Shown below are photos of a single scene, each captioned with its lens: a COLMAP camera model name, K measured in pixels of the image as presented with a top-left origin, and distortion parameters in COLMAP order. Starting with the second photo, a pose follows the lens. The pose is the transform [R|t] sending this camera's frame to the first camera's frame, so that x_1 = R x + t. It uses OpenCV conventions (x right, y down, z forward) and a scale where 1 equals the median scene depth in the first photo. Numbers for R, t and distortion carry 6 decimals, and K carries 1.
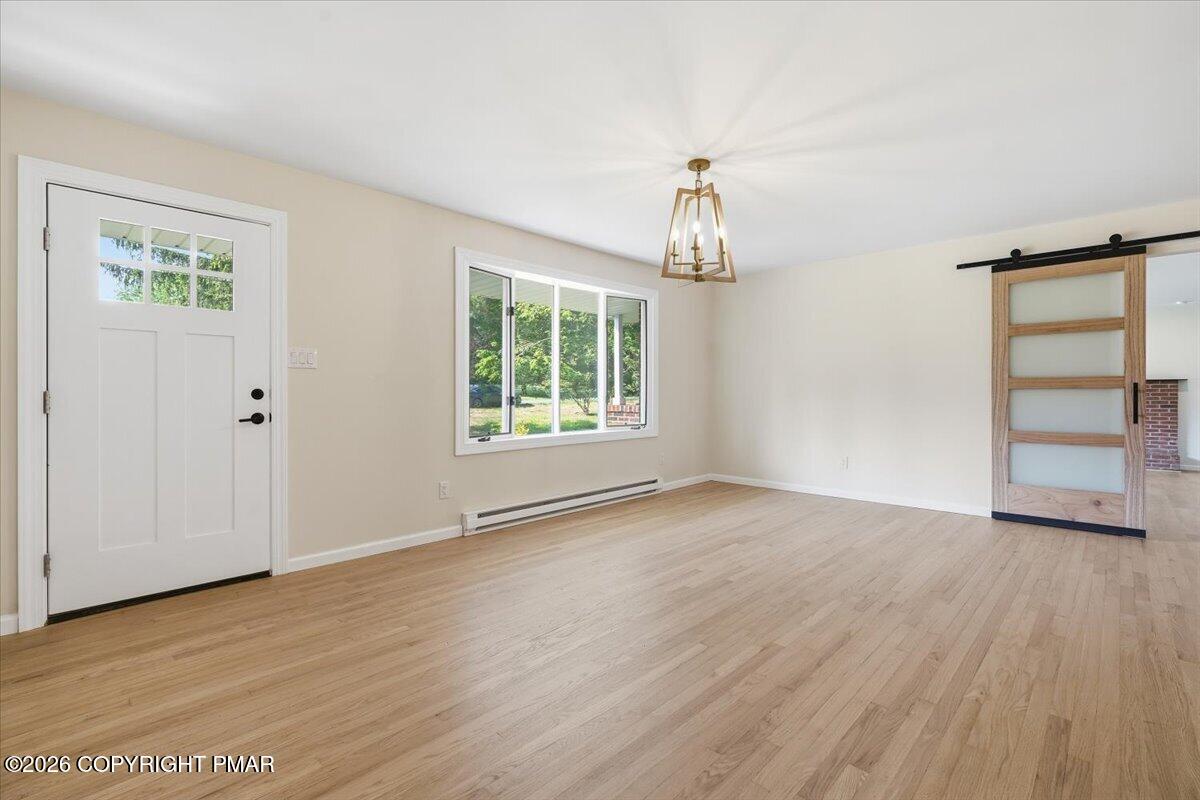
lens RADIAL K [[538.0, 0, 592.6], [0, 538.0, 394.4], [0, 0, 1]] dist [-0.002792, -0.000542]
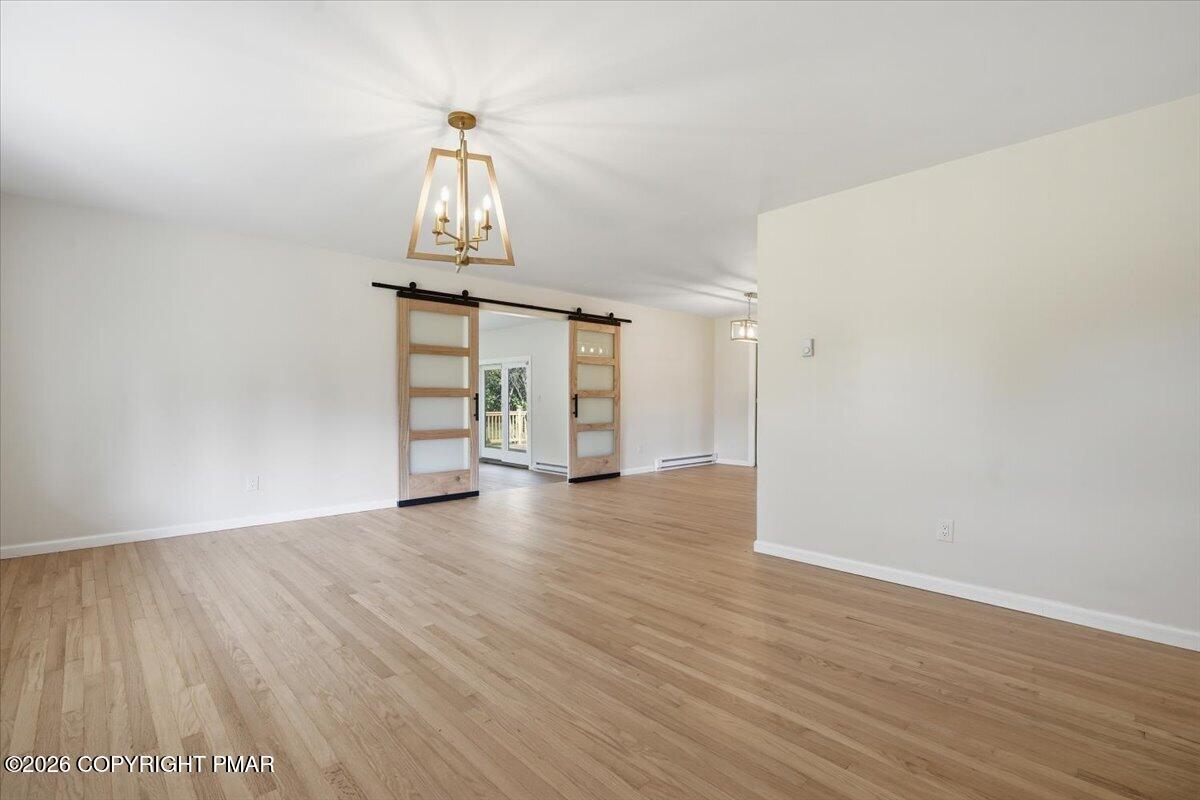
lens RADIAL K [[547.8, 0, 597.3], [0, 547.8, 405.1], [0, 0, 1]] dist [-0.000072, -0.000283]
pose [[0.036744, -0.010187, 0.999273, -0.604115], [-0.001238, 0.999947, 0.010240, -0.006067], [-0.999324, -0.001614, 0.036729, 0.736586]]
